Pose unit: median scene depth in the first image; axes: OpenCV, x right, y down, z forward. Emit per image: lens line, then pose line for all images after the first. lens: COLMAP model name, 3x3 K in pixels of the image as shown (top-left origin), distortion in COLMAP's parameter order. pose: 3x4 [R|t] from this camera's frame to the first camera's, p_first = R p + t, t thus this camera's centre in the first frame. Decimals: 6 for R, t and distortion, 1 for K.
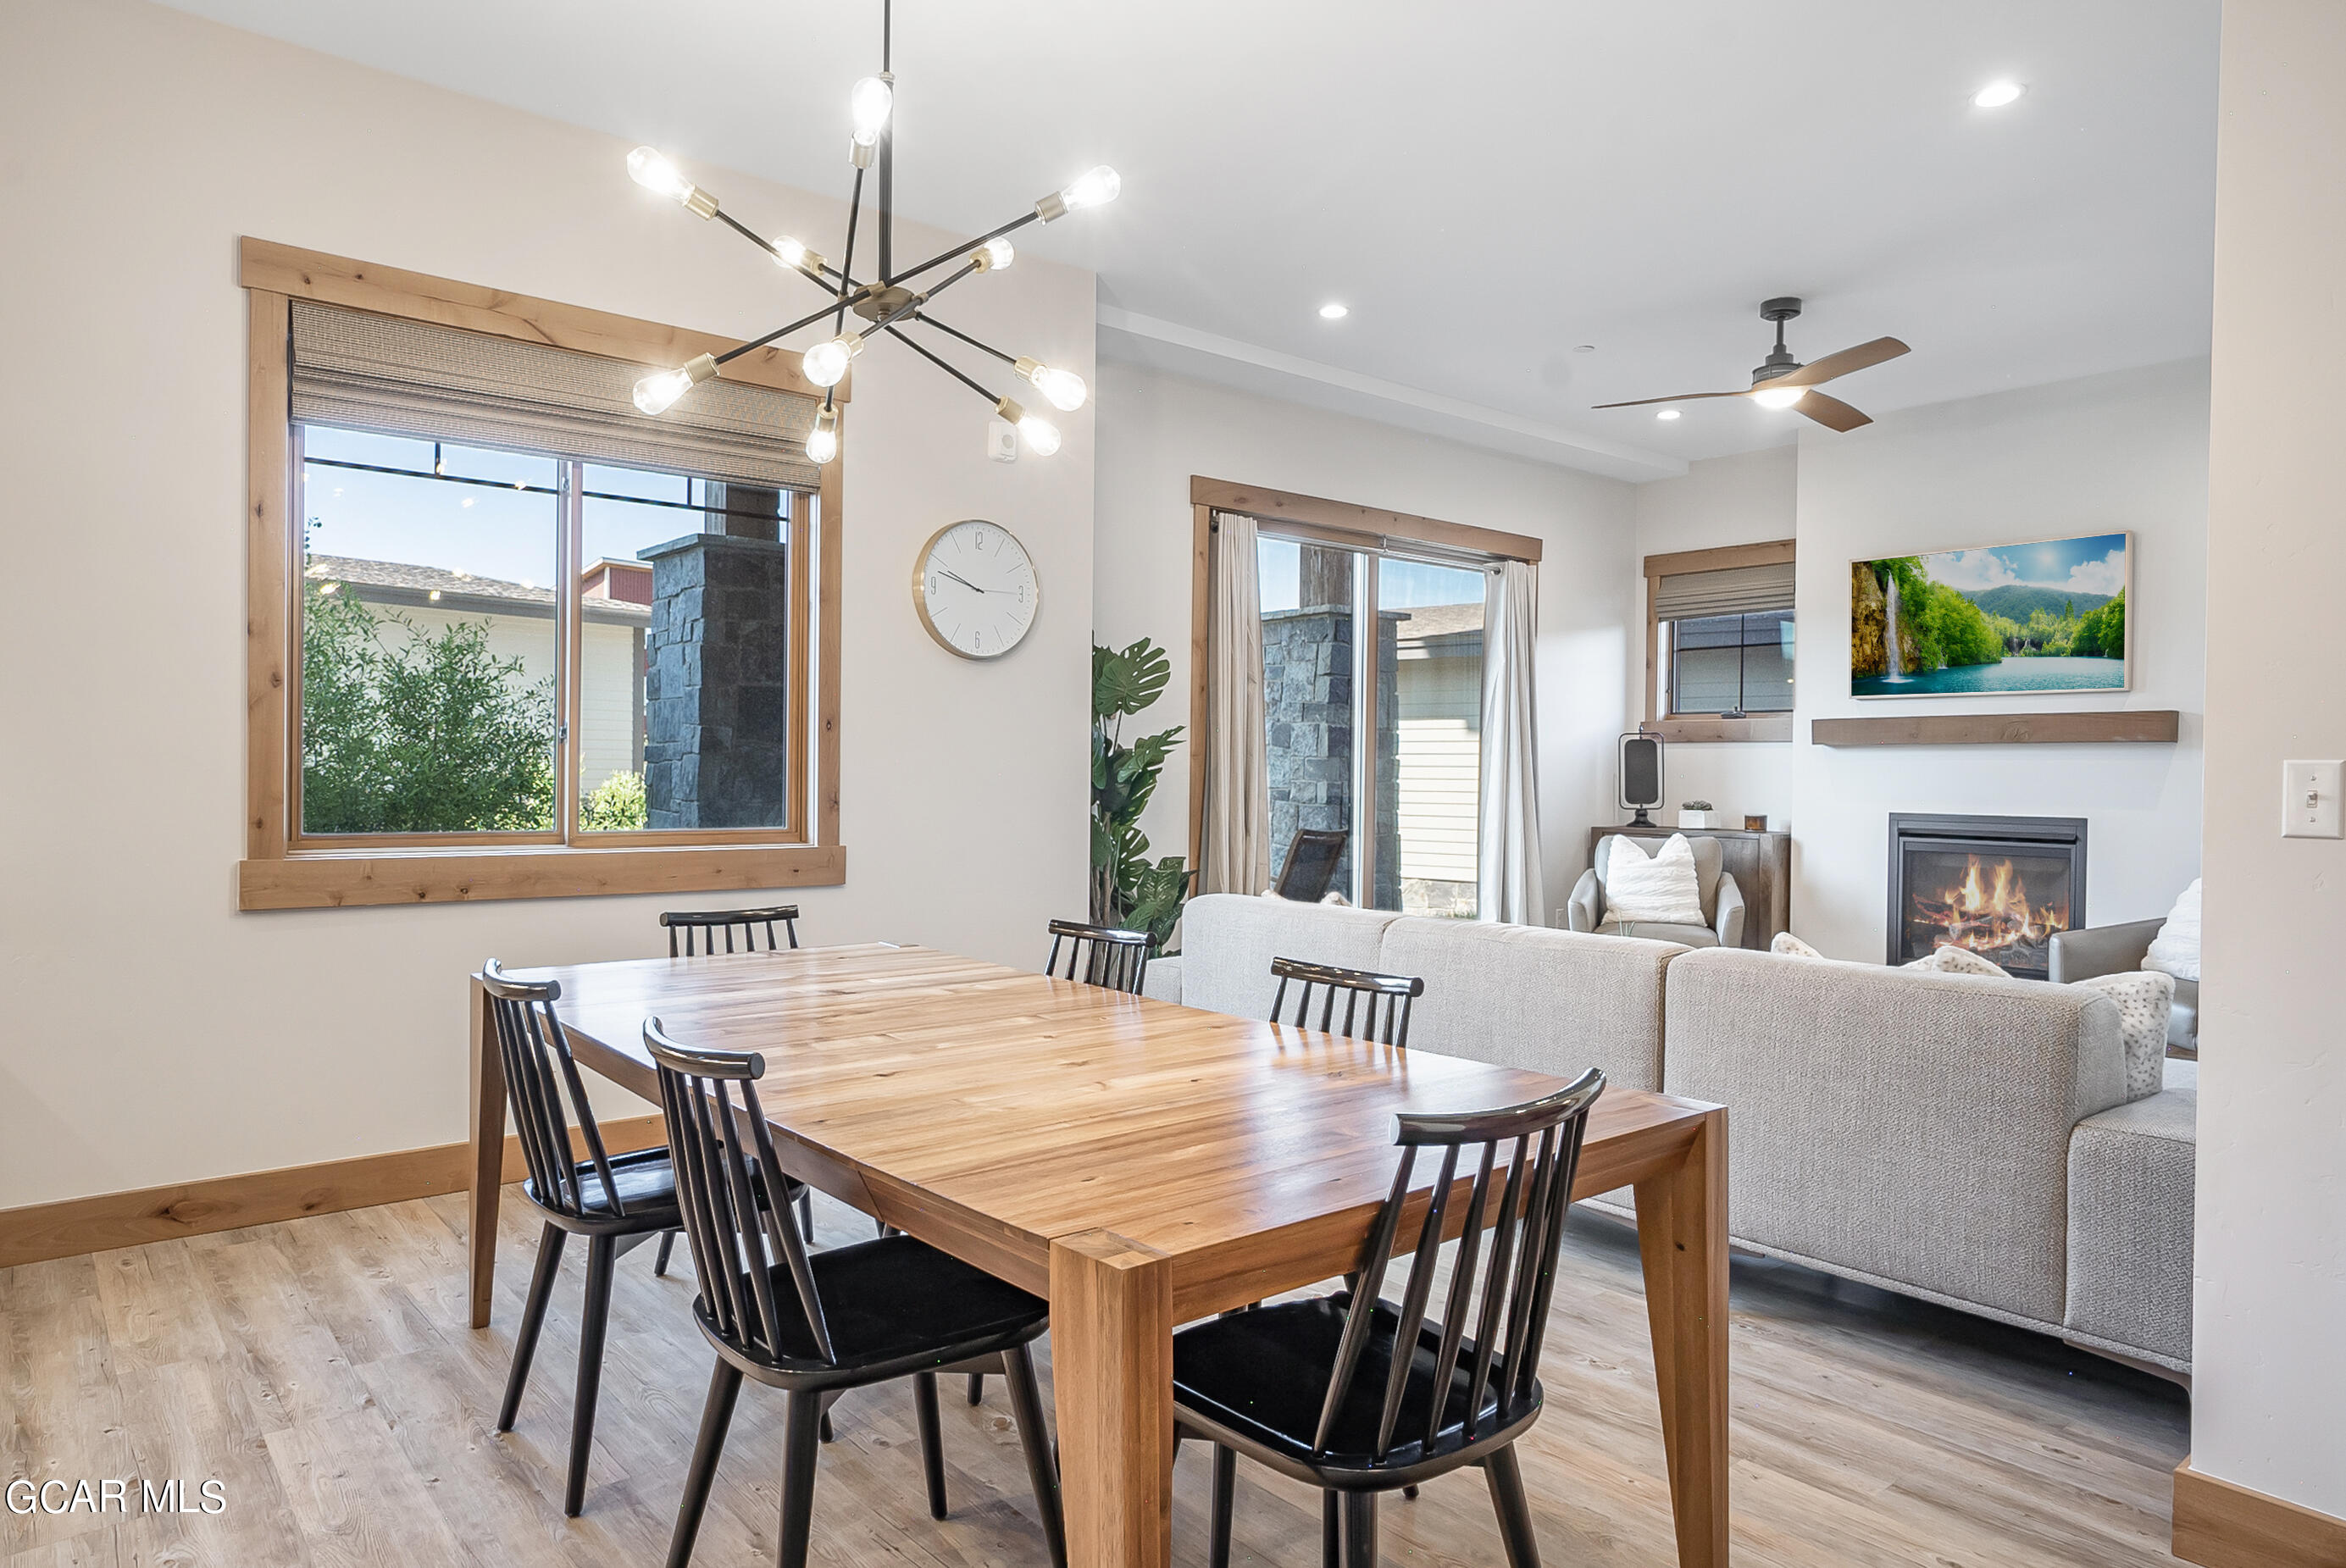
lens RADIAL K [[1453.3, 0, 1175.9], [0, 1453.3, 783.0], [0, 0, 1]] dist [-0.003086, 0.009362]
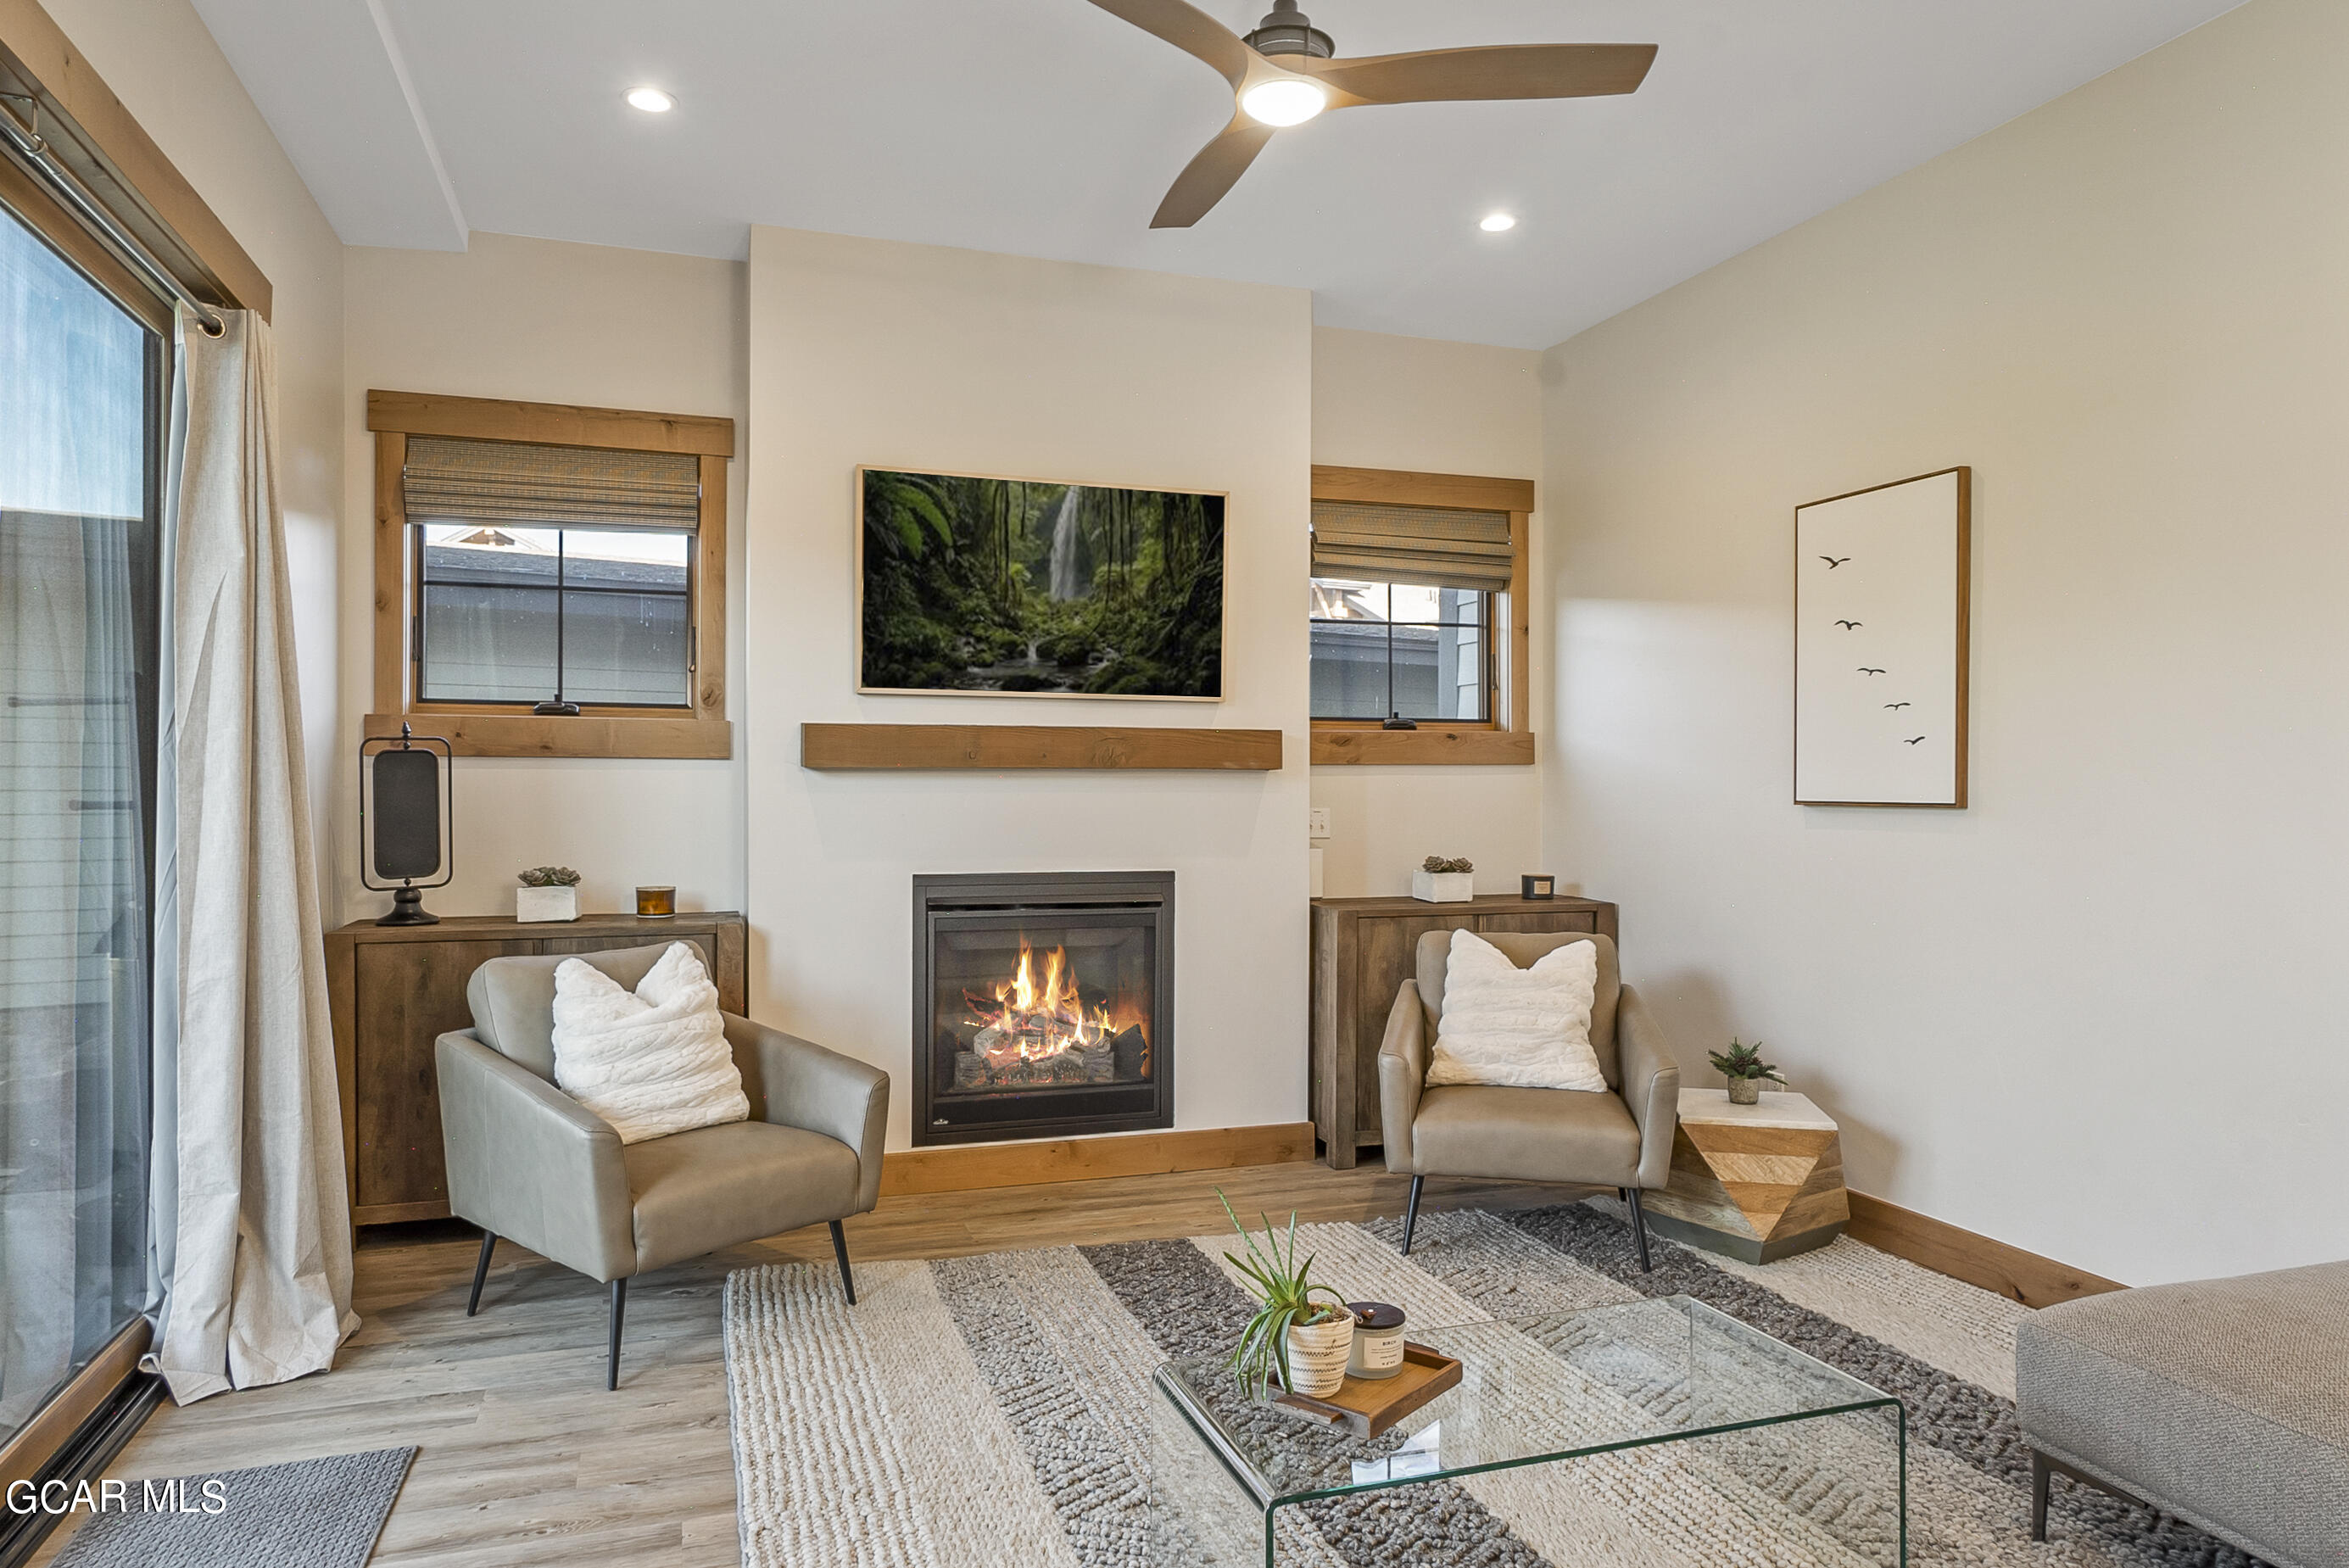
lens RADIAL K [[1455.2, 0, 1126.4], [0, 1455.2, 781.3], [0, 0, 1]] dist [-0.003086, 0.009362]
pose [[0.374693, -0.005749, 0.927131, -0.063190], [0.007870, 0.999964, 0.003020, -0.021445], [-0.927116, 0.006165, 0.374725, 0.662166]]
